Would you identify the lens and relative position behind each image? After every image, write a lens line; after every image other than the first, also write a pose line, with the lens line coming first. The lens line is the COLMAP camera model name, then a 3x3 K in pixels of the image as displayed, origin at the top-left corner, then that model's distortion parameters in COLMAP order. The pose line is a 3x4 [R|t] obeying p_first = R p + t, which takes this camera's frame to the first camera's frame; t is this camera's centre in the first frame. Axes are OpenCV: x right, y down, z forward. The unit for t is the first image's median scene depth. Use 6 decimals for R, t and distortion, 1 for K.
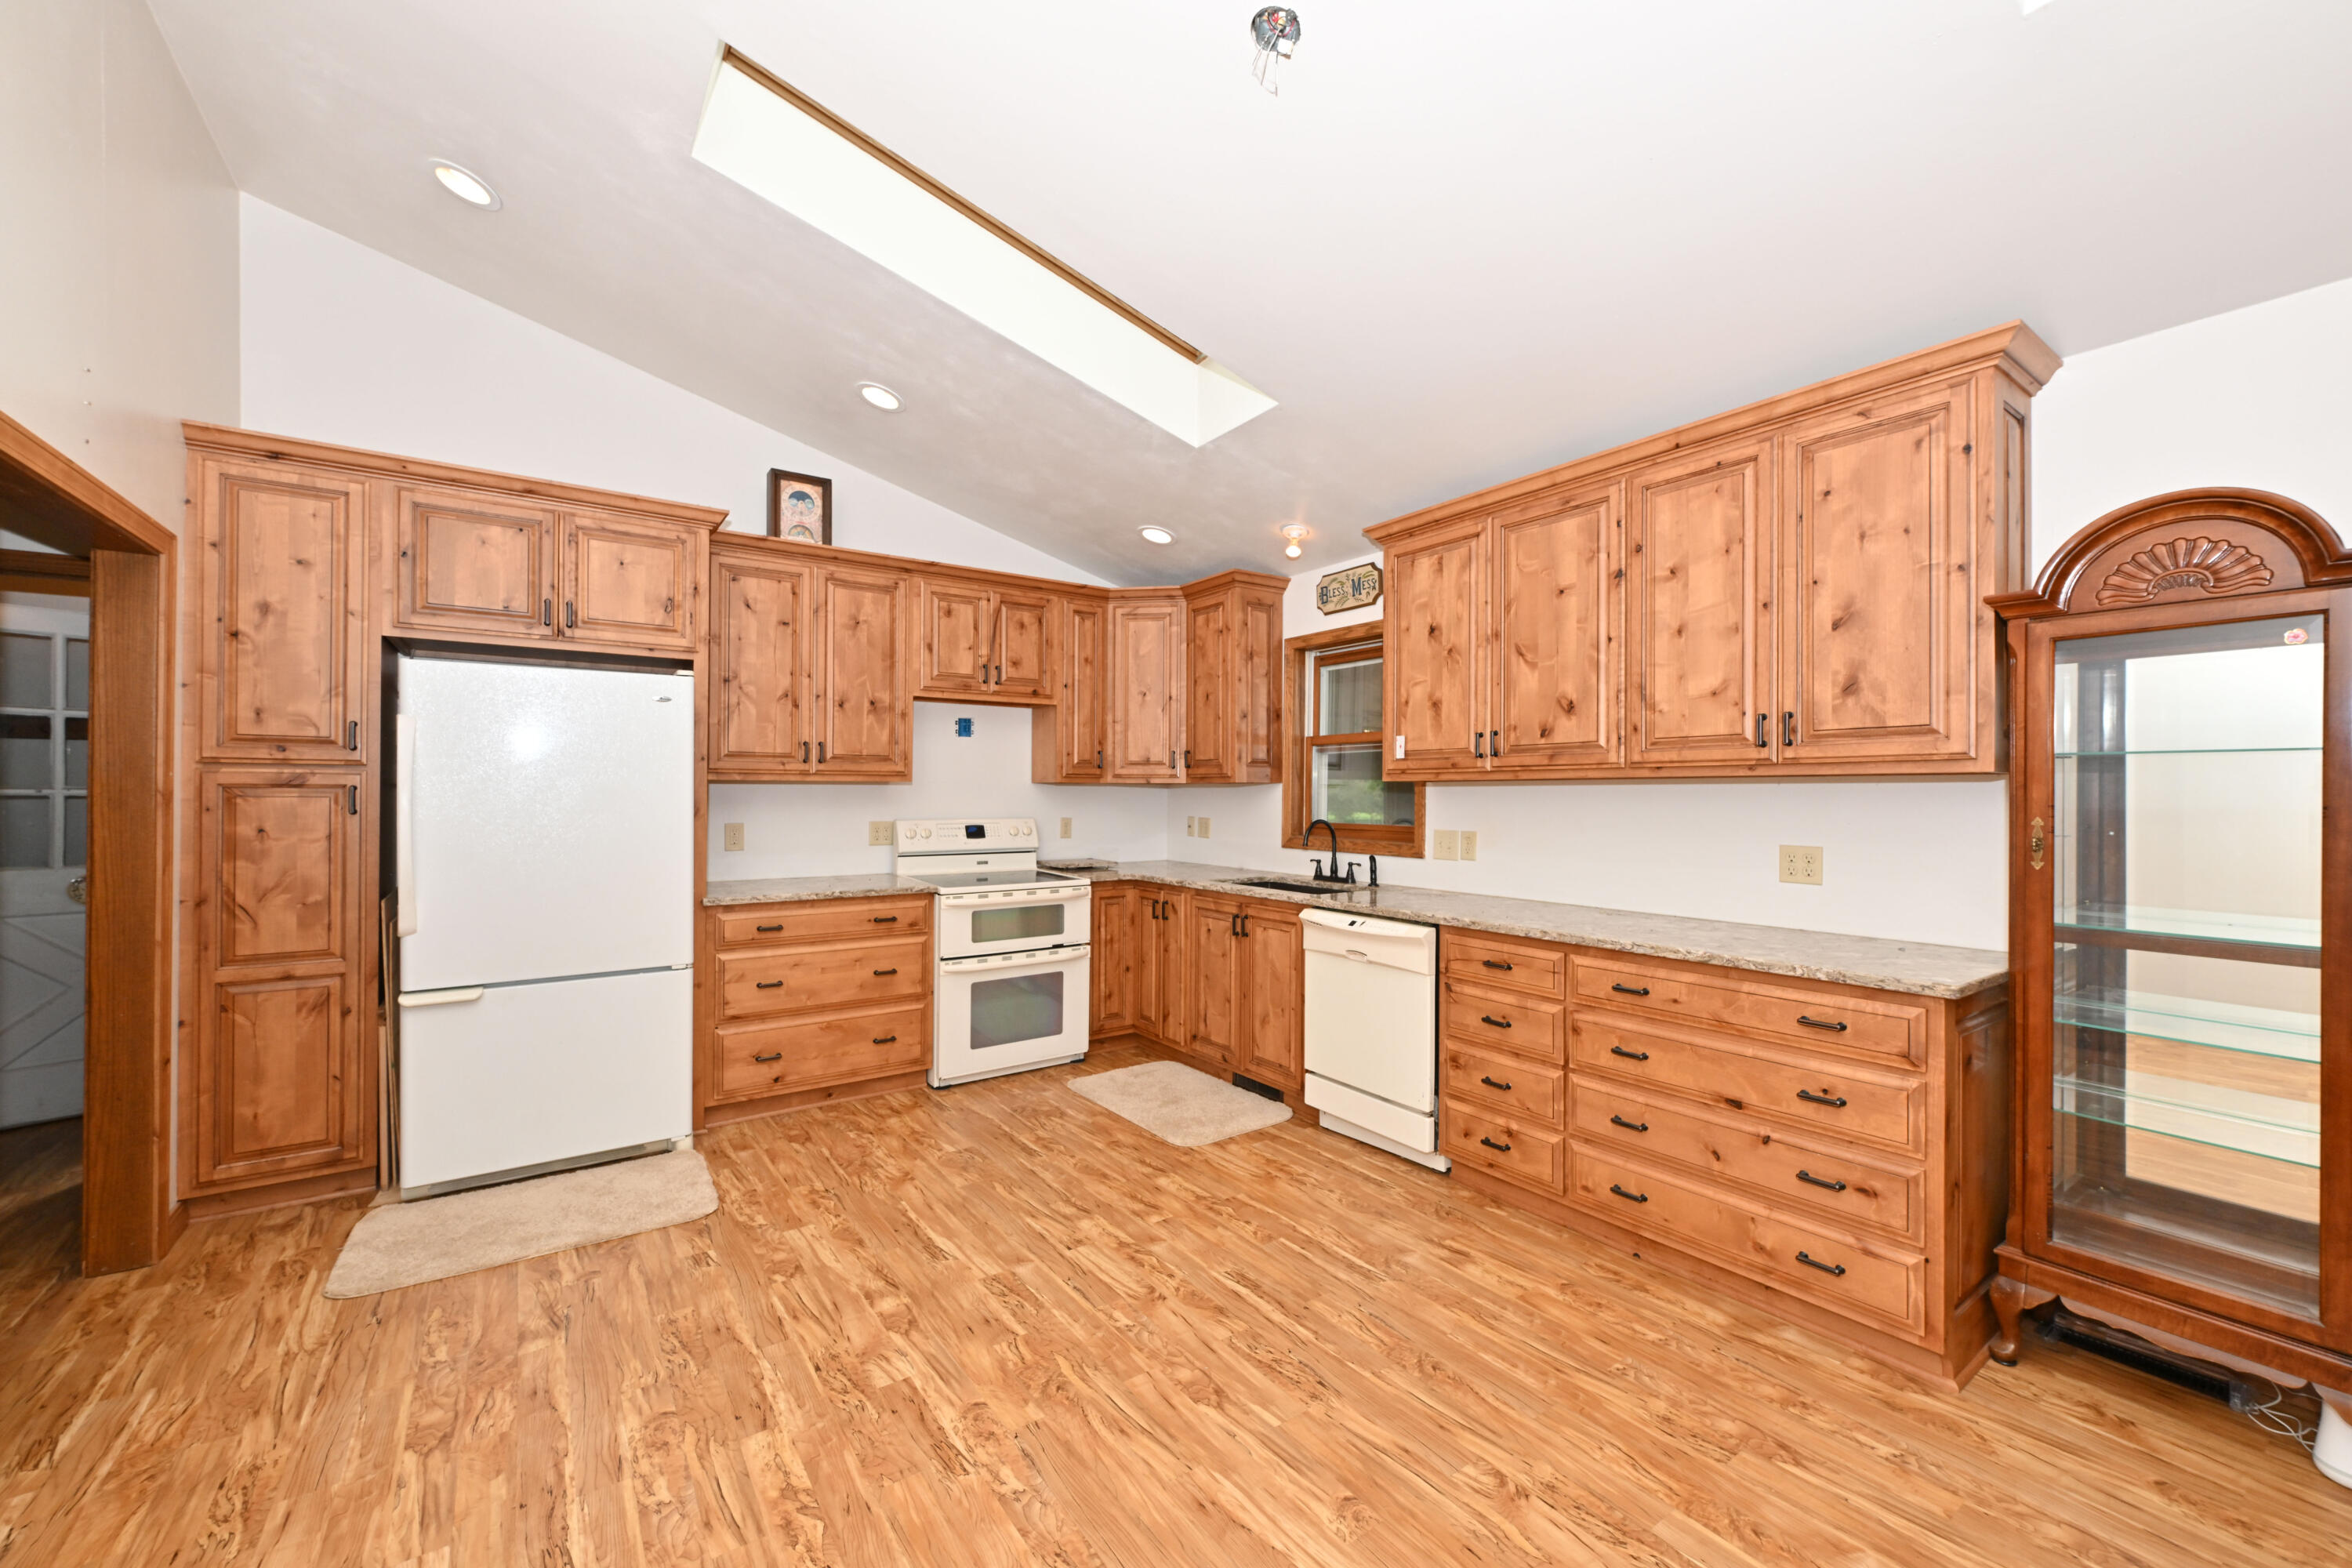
lens RADIAL K [[922.9, 0, 1174.6], [0, 922.9, 791.8], [0, 0, 1]] dist [0.000543, 0.000010]
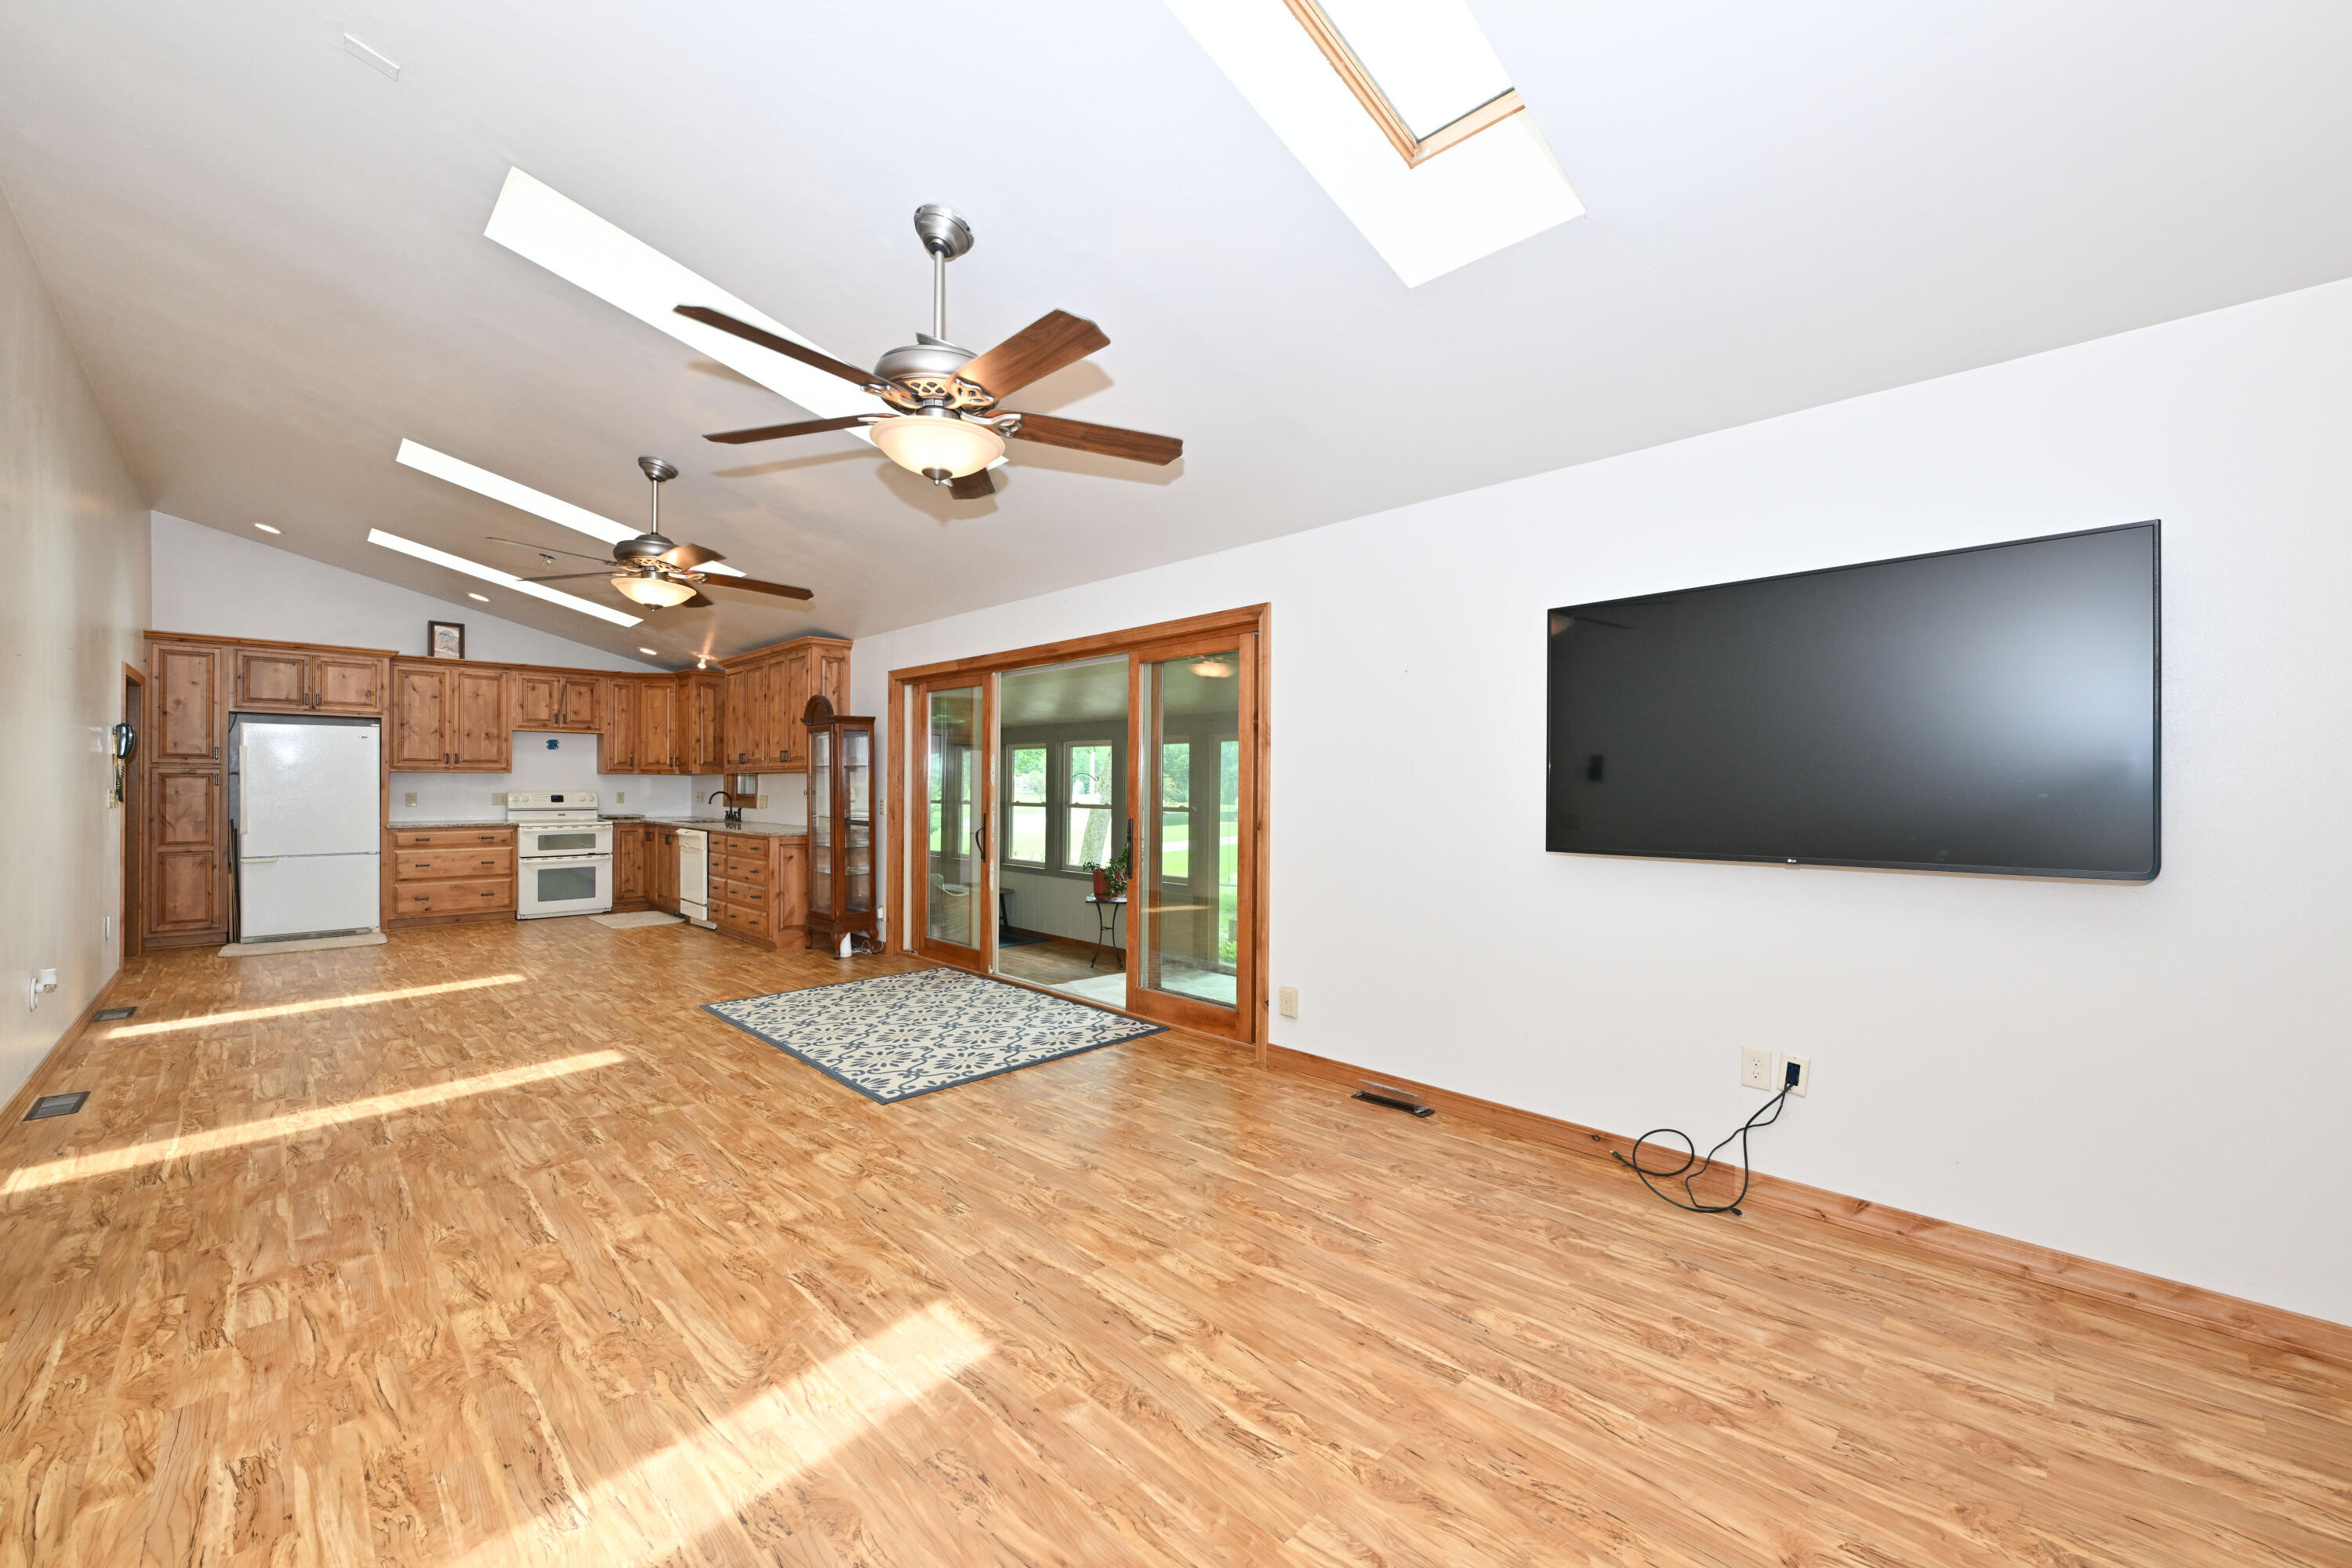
lens RADIAL K [[932.0, 0, 1178.9], [0, 932.0, 789.0], [0, 0, 1]] dist [0.000141, -0.000071]
pose [[0.987031, 0.000446, 0.160528, 1.233692], [-0.001524, 0.999977, 0.006594, 0.013205], [-0.160522, -0.006753, 0.987009, -1.854902]]
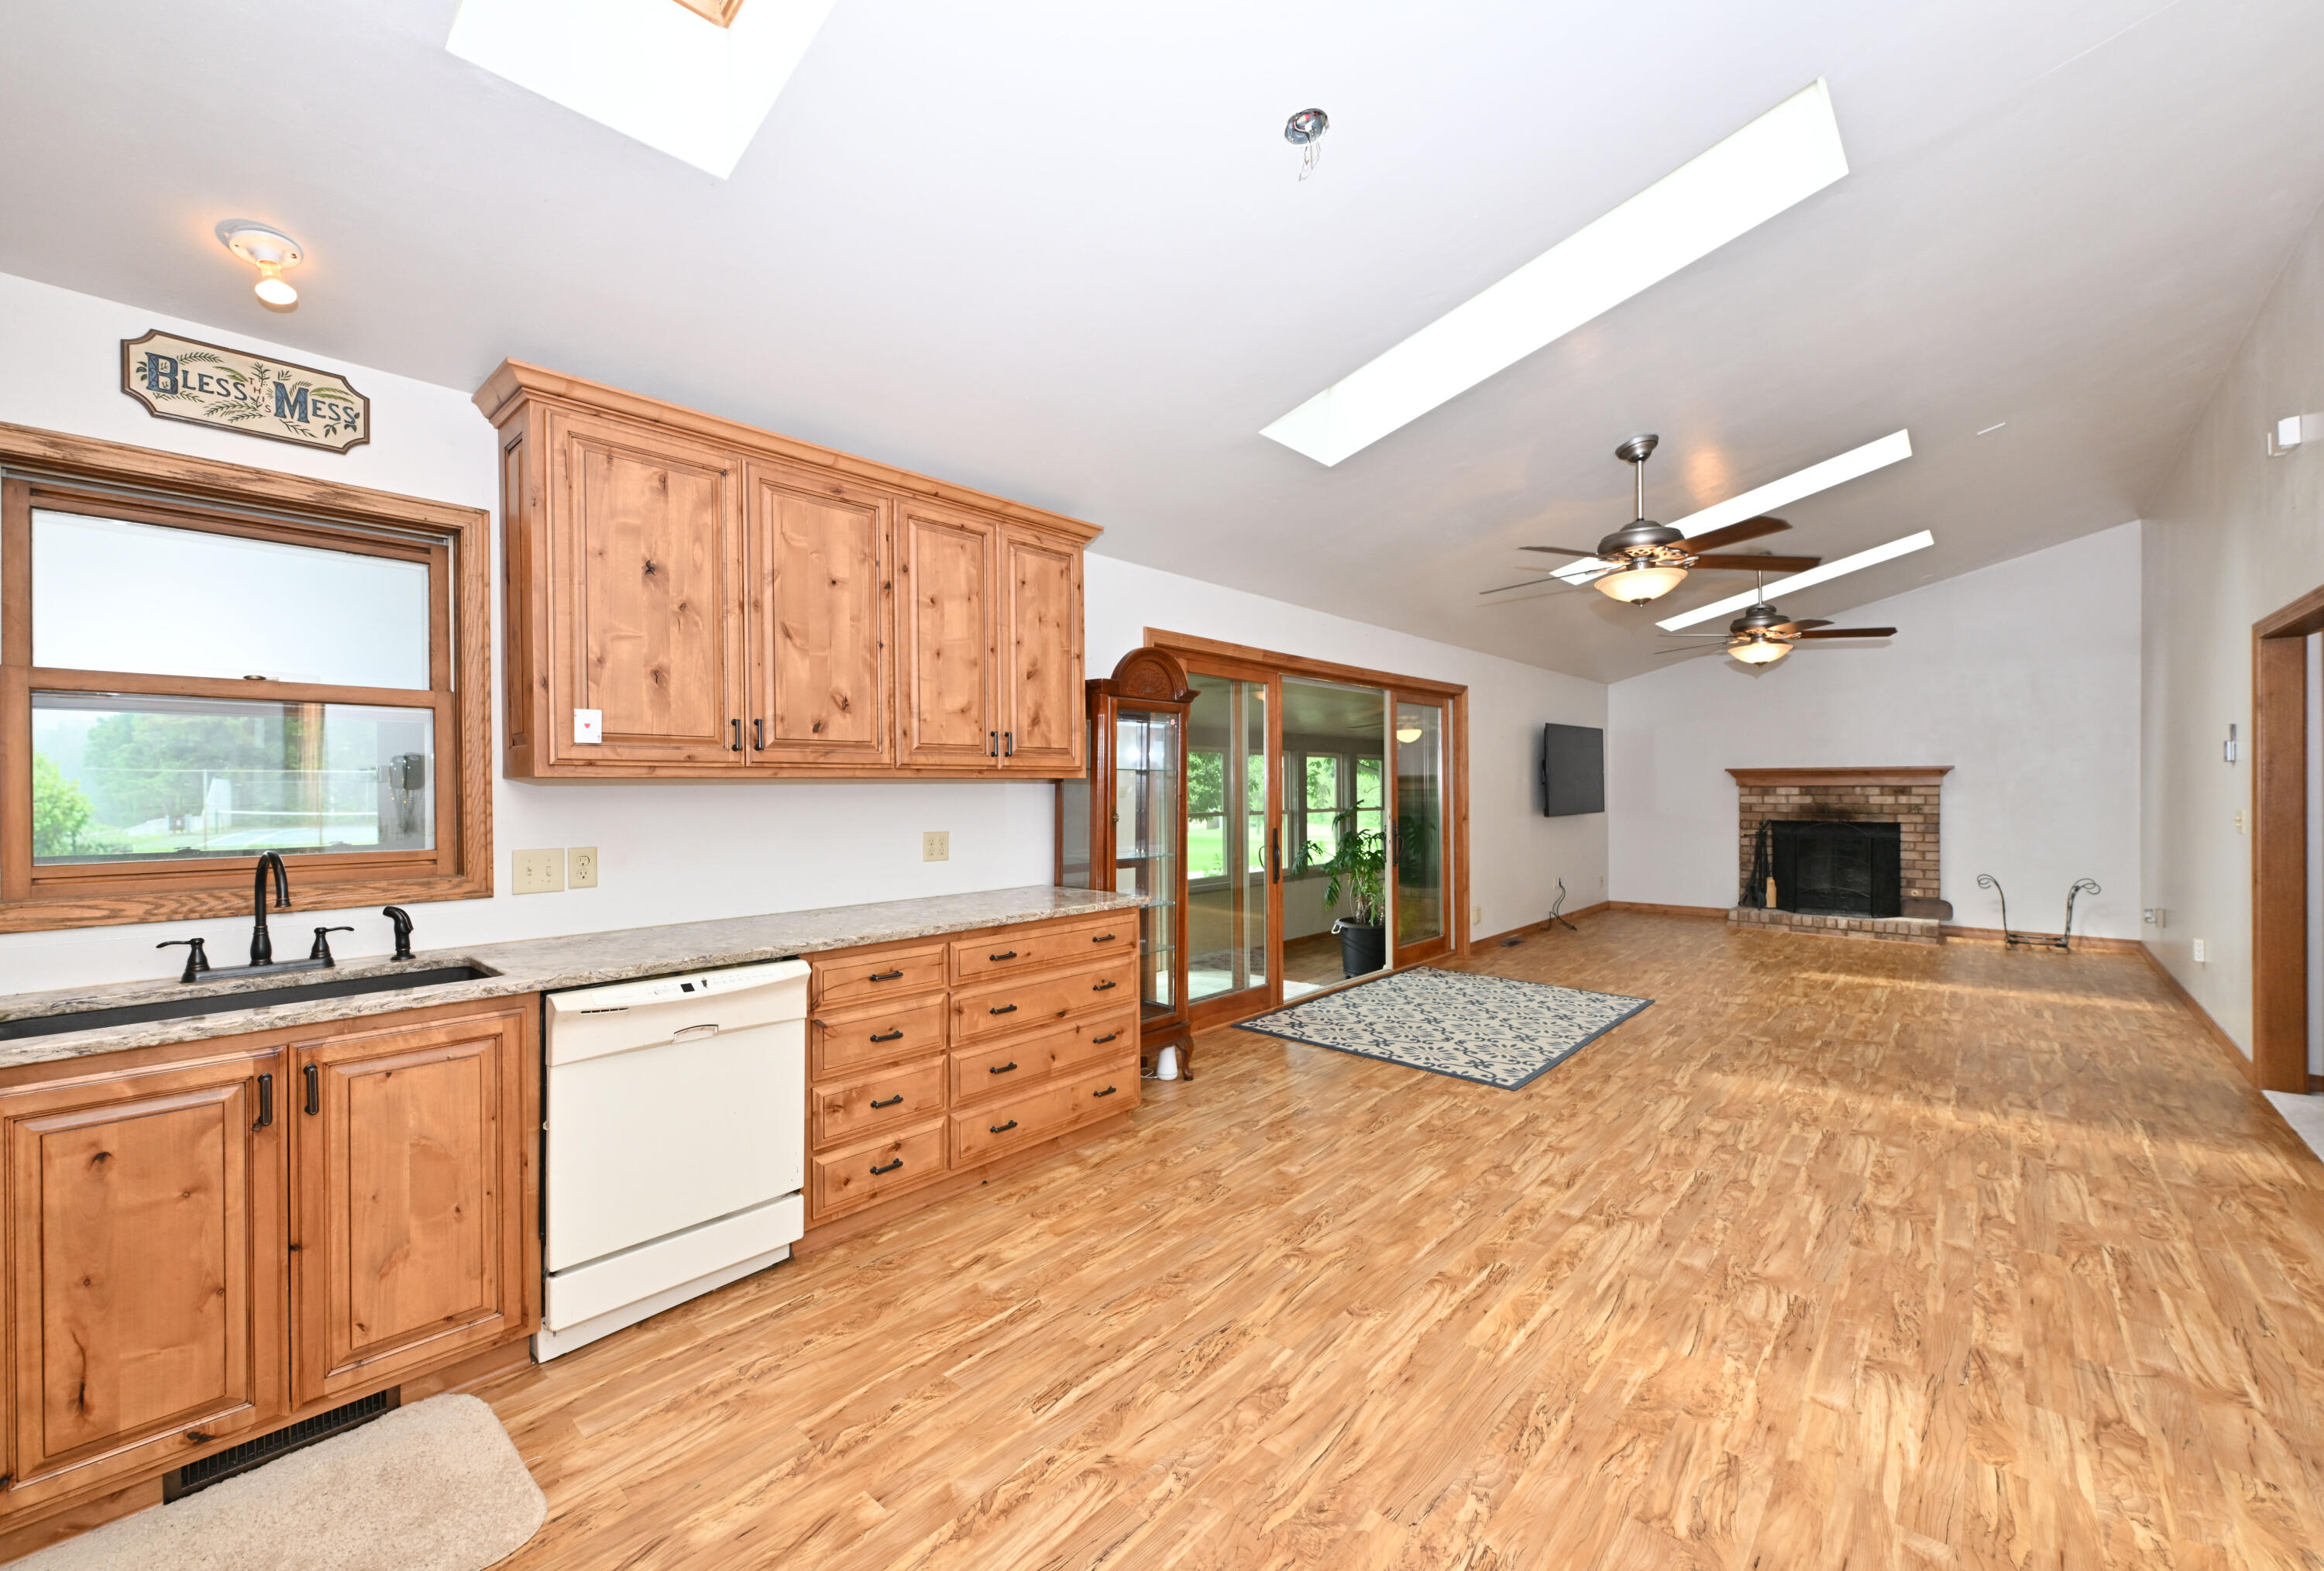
lens RADIAL K [[923.9, 0, 1183.7], [0, 923.9, 792.3], [0, 0, 1]] dist [0.000189, -0.000014]
pose [[-0.240615, -0.007634, 0.970591, -0.635239], [0.001646, 0.999964, 0.008273, -0.006716], [-0.970619, 0.003588, -0.240594, 0.930615]]
